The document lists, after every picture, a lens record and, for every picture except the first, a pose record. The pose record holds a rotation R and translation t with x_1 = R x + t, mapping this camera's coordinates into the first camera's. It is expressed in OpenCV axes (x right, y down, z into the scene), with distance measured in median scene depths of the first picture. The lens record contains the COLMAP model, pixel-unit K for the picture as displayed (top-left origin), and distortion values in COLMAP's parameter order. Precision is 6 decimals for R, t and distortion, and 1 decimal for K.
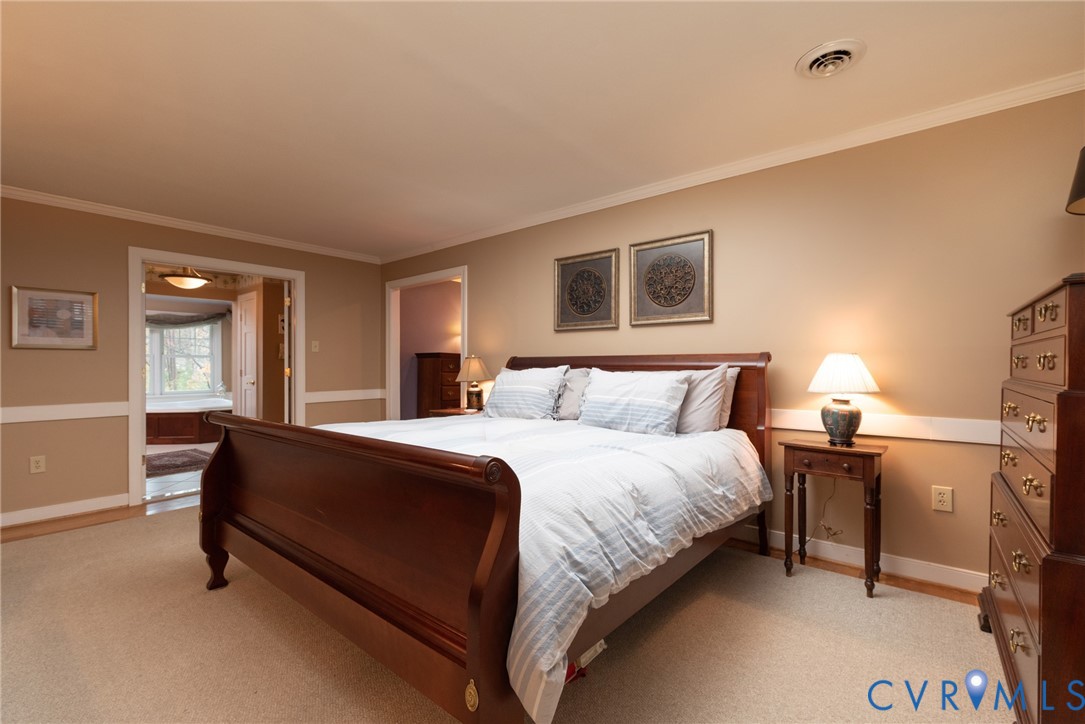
lens RADIAL K [[465.9, 0, 545.5], [0, 465.9, 363.0], [0, 0, 1]] dist [0.001579, -0.000526]
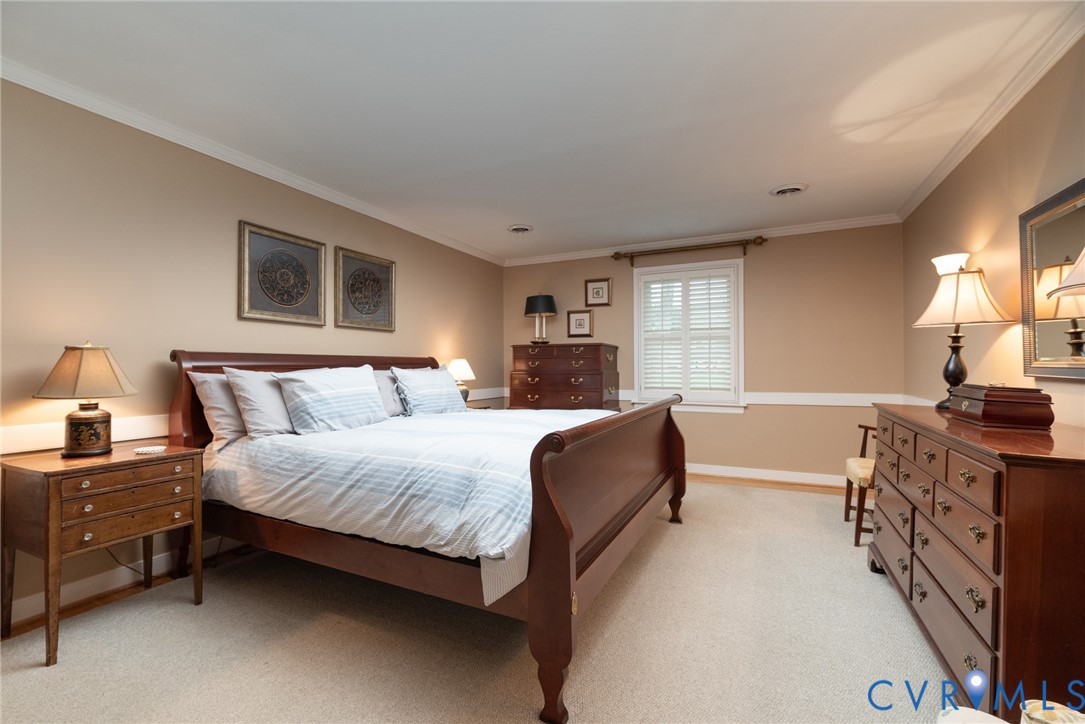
lens RADIAL K [[465.9, 0, 544.8], [0, 465.9, 367.4], [0, 0, 1]] dist [0.001579, -0.000526]
pose [[-0.227483, -0.002699, 0.973778, -0.888750], [-0.002871, 0.999994, 0.002101, 0.006493], [-0.973778, -0.002318, -0.227490, 0.774282]]
